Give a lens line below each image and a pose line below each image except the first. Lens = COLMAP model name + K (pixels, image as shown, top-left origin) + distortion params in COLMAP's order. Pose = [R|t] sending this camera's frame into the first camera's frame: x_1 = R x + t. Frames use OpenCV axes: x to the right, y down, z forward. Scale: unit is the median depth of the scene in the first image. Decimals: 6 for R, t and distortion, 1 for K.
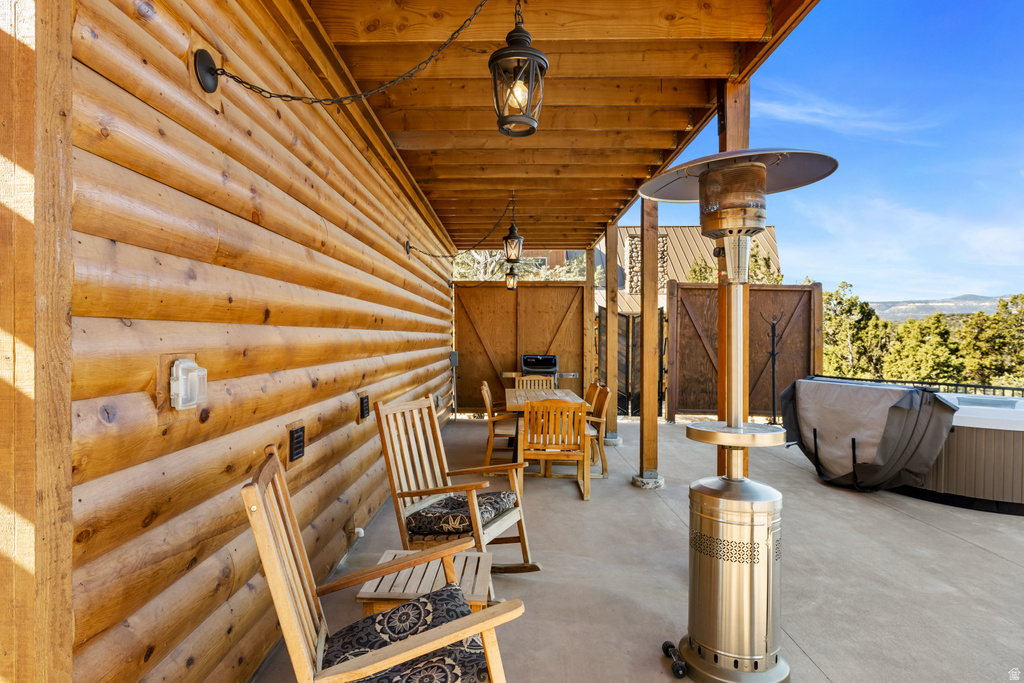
lens RADIAL K [[580.2, 0, 505.9], [0, 580.2, 338.3], [0, 0, 1]] dist [0.000060, -0.000162]
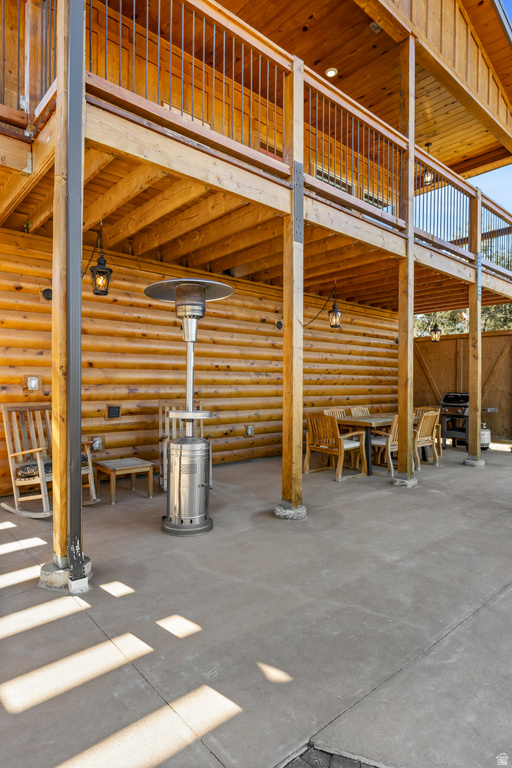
lens RADIAL K [[441.9, 0, 255.8], [0, 441.9, 387.0], [0, 0, 1]] dist [0.001163, -0.001225]
pose [[0.671334, 0.006220, -0.741129, 0.779825], [-0.005443, 0.999979, 0.003462, 0.026430], [0.741135, 0.001710, 0.671354, 0.057754]]
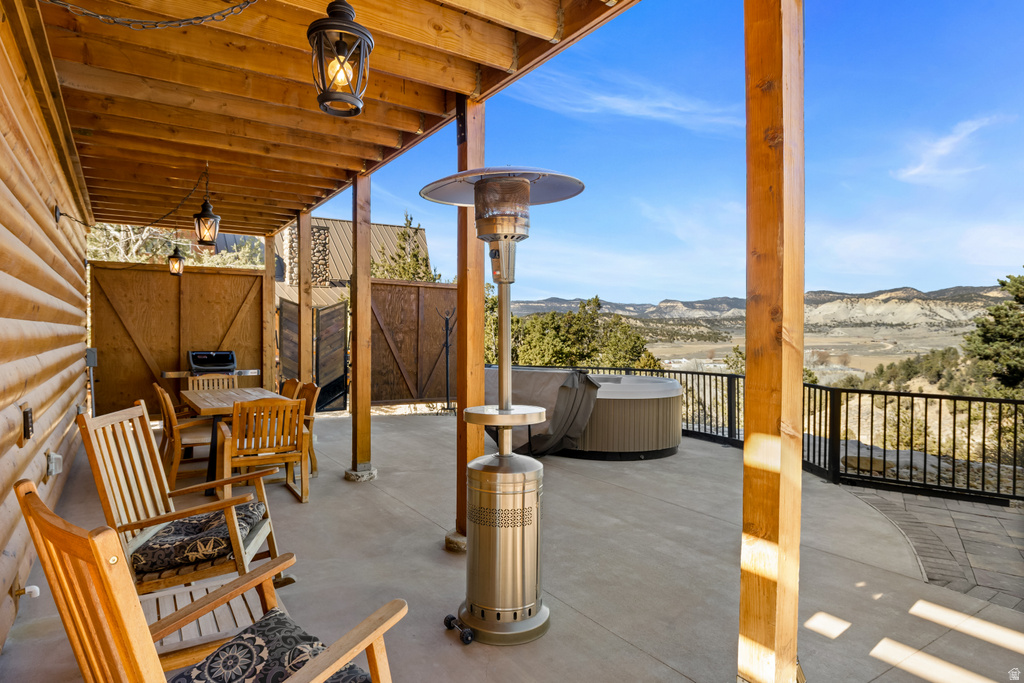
lens RADIAL K [[580.2, 0, 508.9], [0, 580.2, 334.1], [0, 0, 1]] dist [0.001645, -0.000227]
pose [[0.827625, -0.003266, 0.561271, -0.107145], [0.001344, 0.999992, 0.003836, 0.000843], [-0.561279, -0.002421, 0.827623, 0.026283]]
